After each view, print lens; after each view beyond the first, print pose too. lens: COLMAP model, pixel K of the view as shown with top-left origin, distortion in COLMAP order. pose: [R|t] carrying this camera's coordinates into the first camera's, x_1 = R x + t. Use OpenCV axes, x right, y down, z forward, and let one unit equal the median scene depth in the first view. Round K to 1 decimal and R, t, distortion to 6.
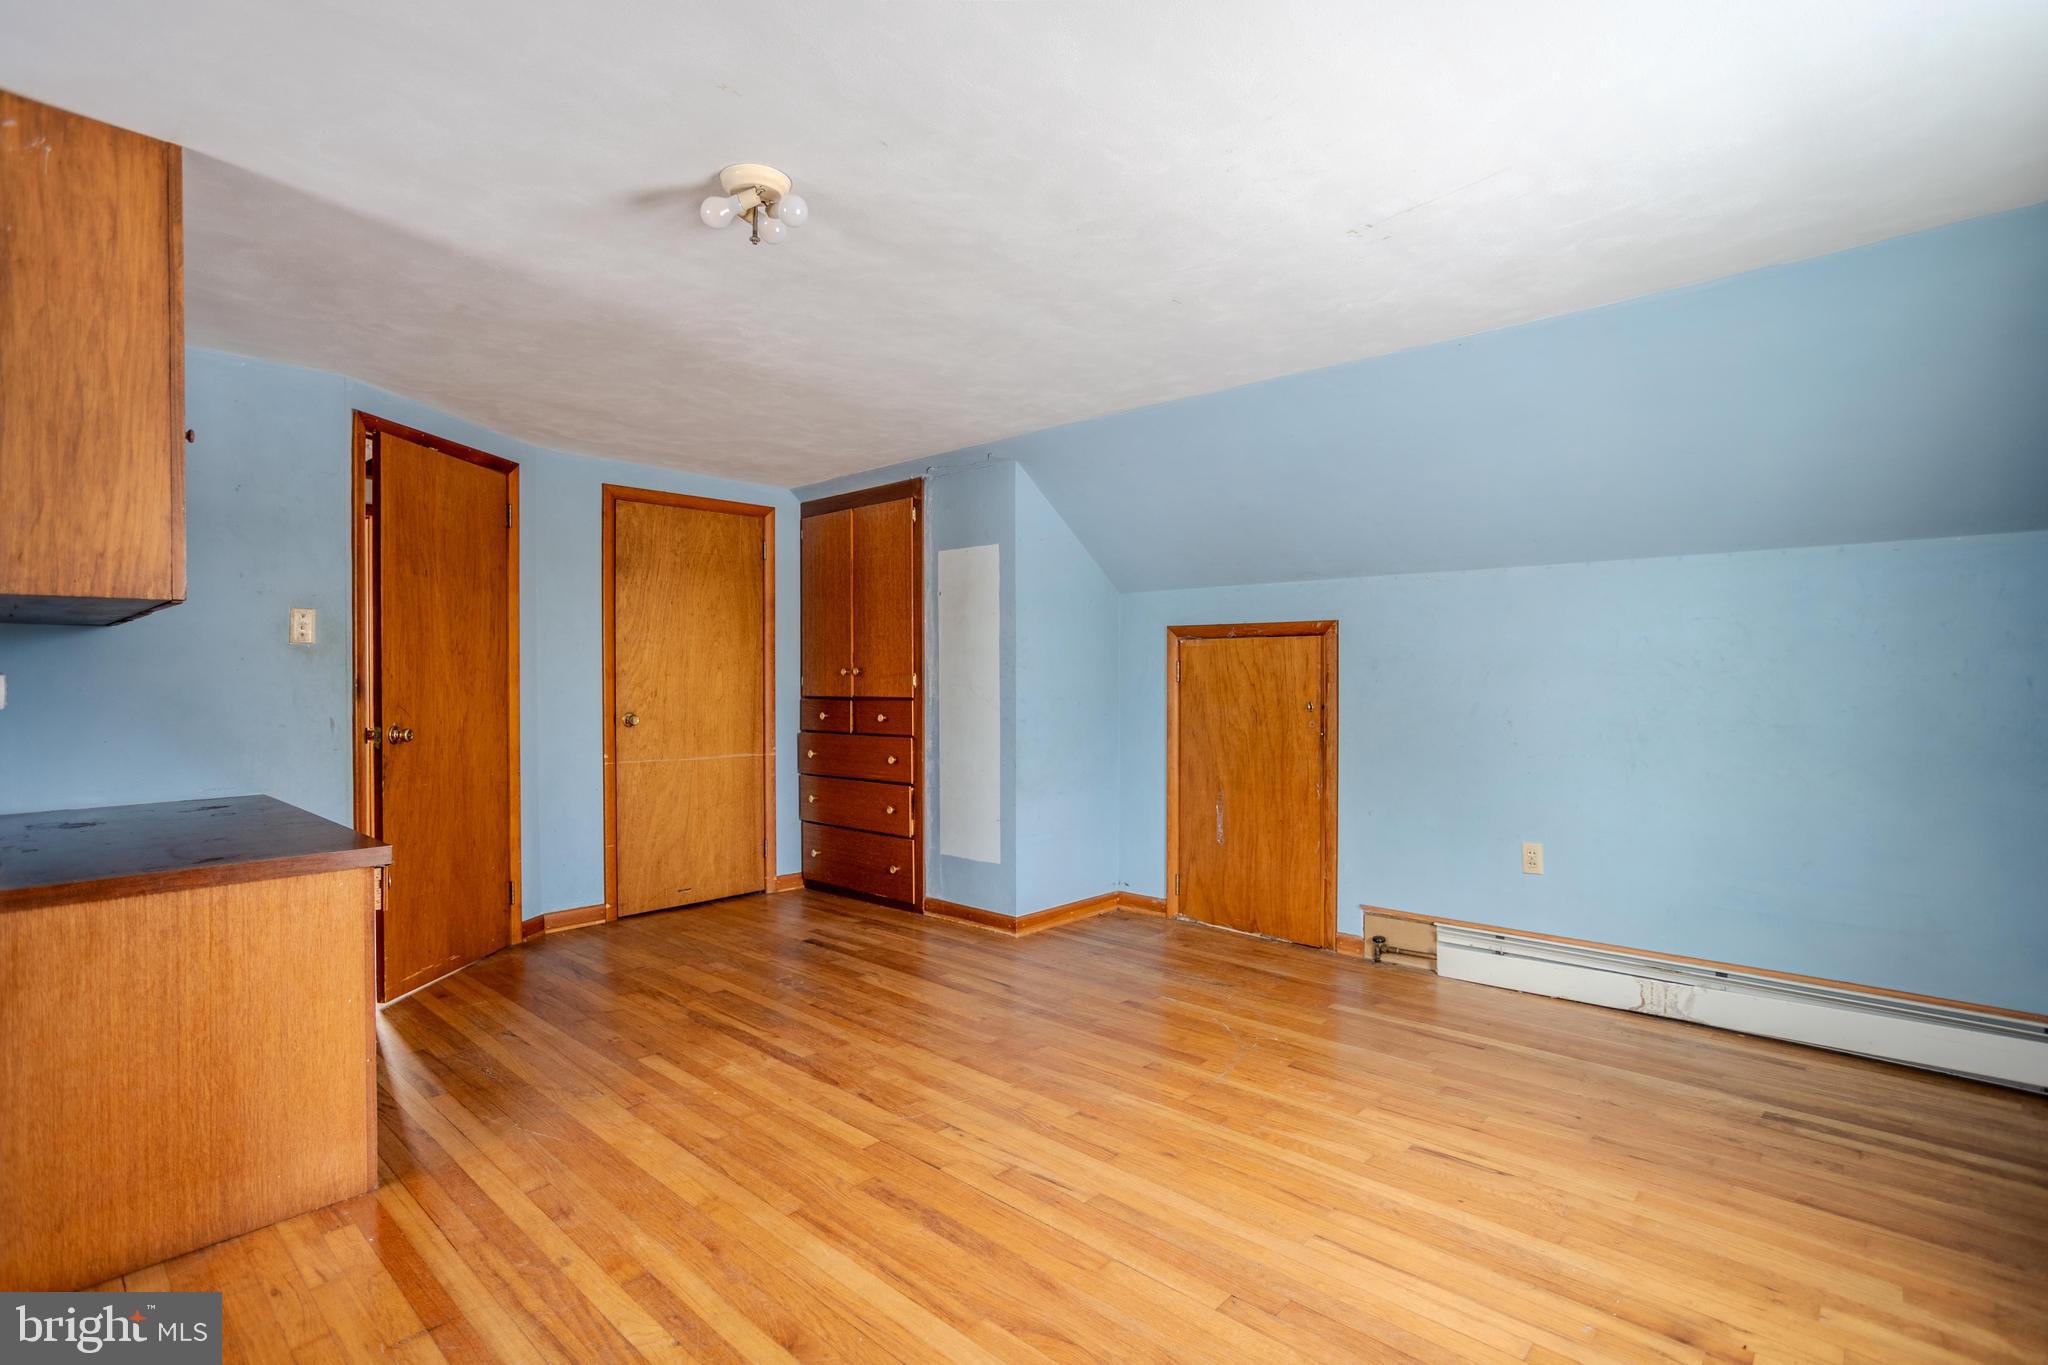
lens RADIAL K [[987.0, 0, 1016.1], [0, 987.0, 672.7], [0, 0, 1]] dist [-0.050761, 0.029290]
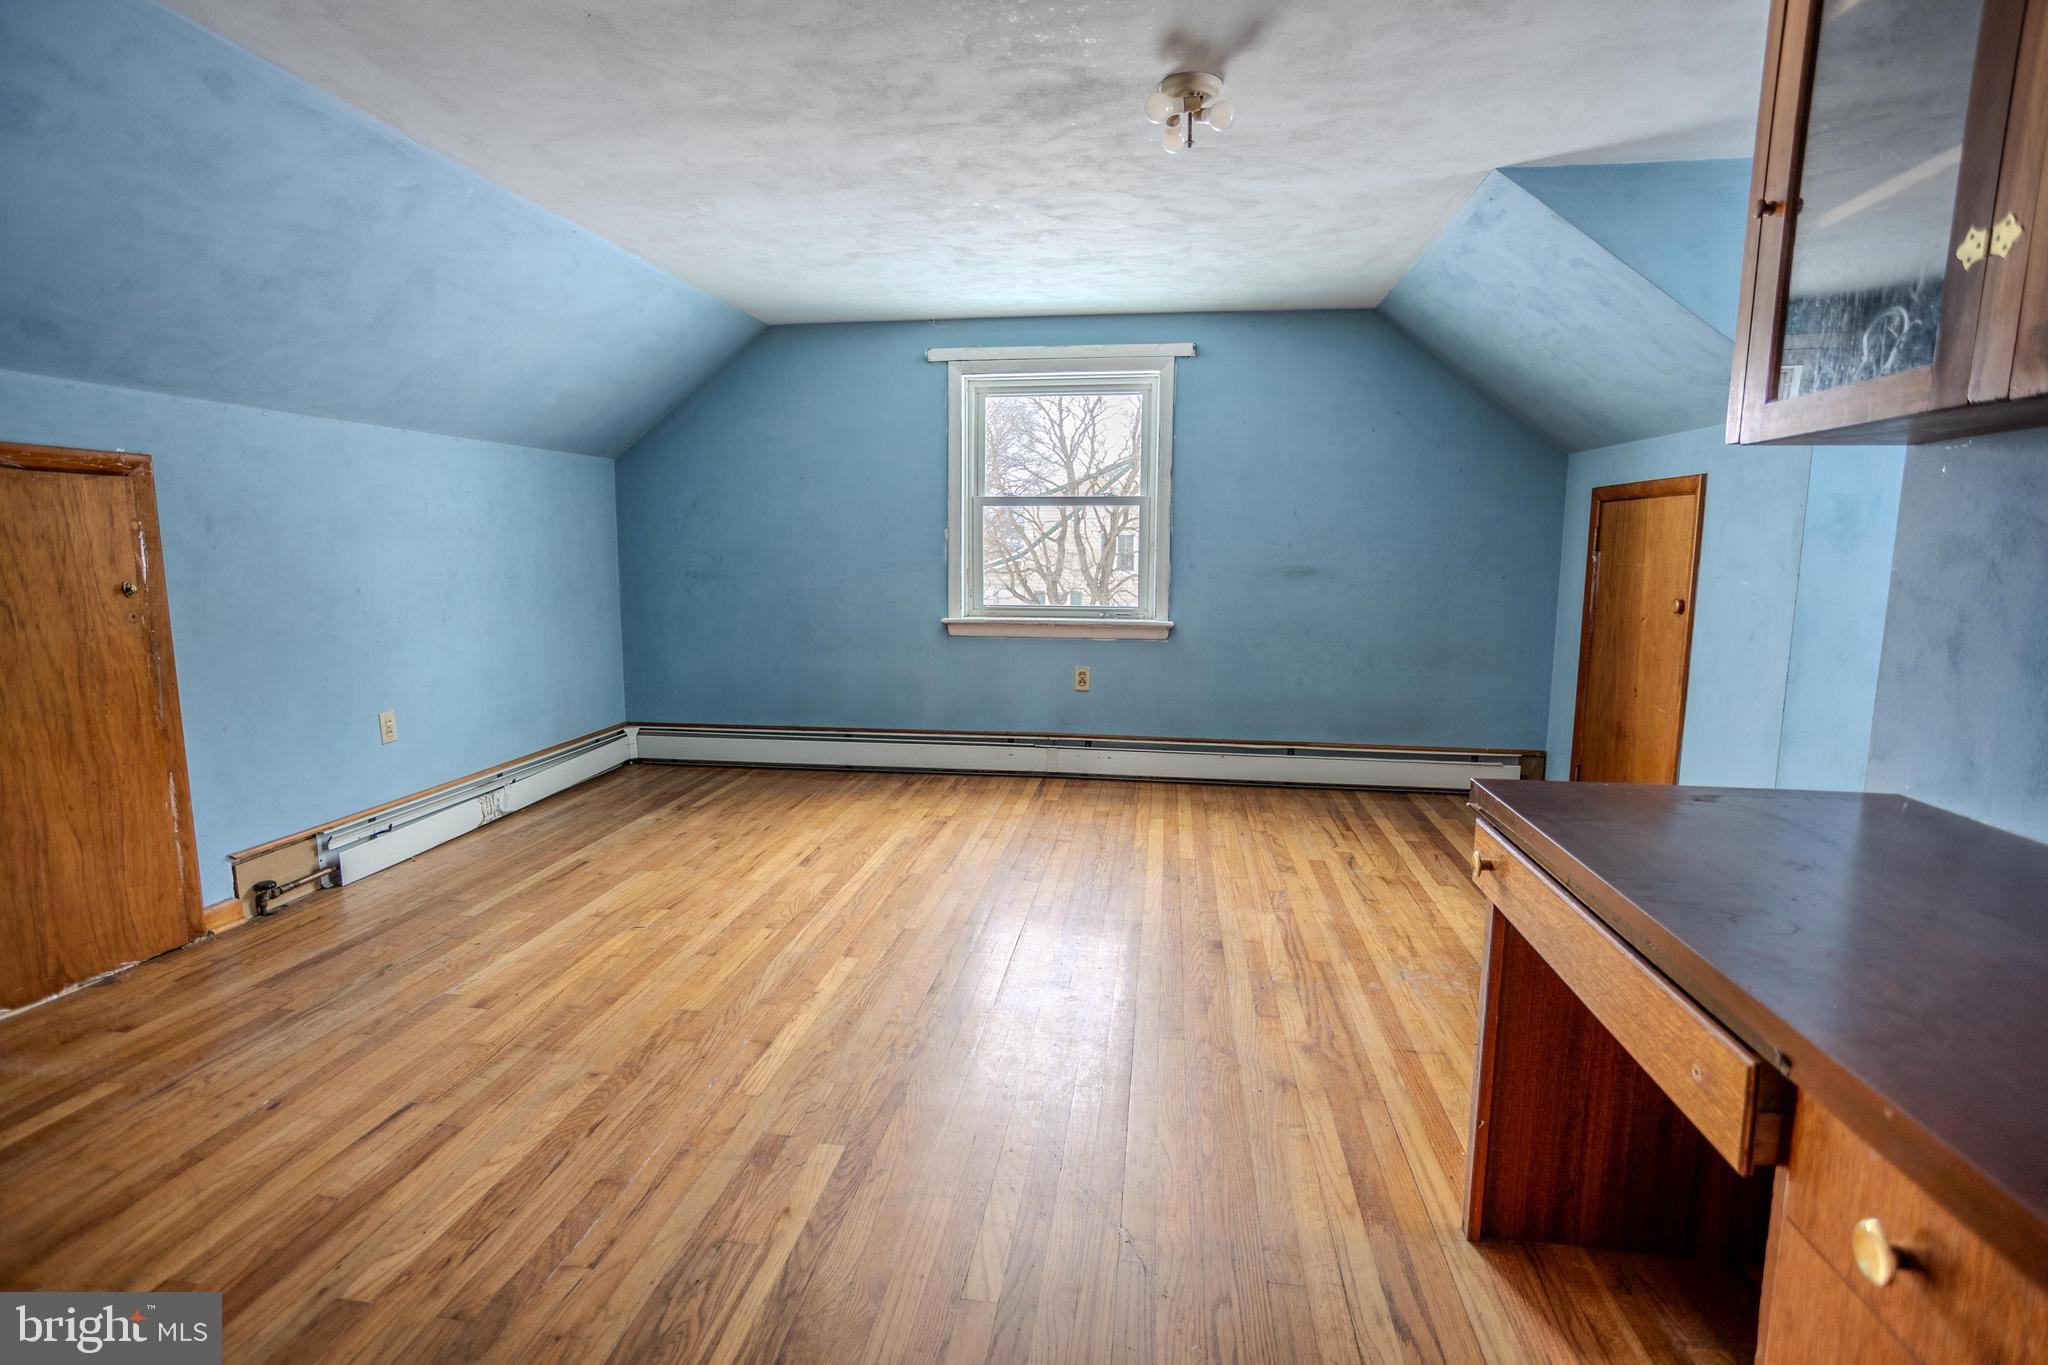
lens RADIAL K [[987.0, 0, 1020.2], [0, 987.0, 676.5], [0, 0, 1]] dist [-0.050761, 0.029290]
pose [[-0.565048, -0.114554, 0.817067, -0.675348], [-0.003404, 0.990629, 0.136534, 0.003406], [-0.825051, 0.074368, -0.560143, 1.091750]]
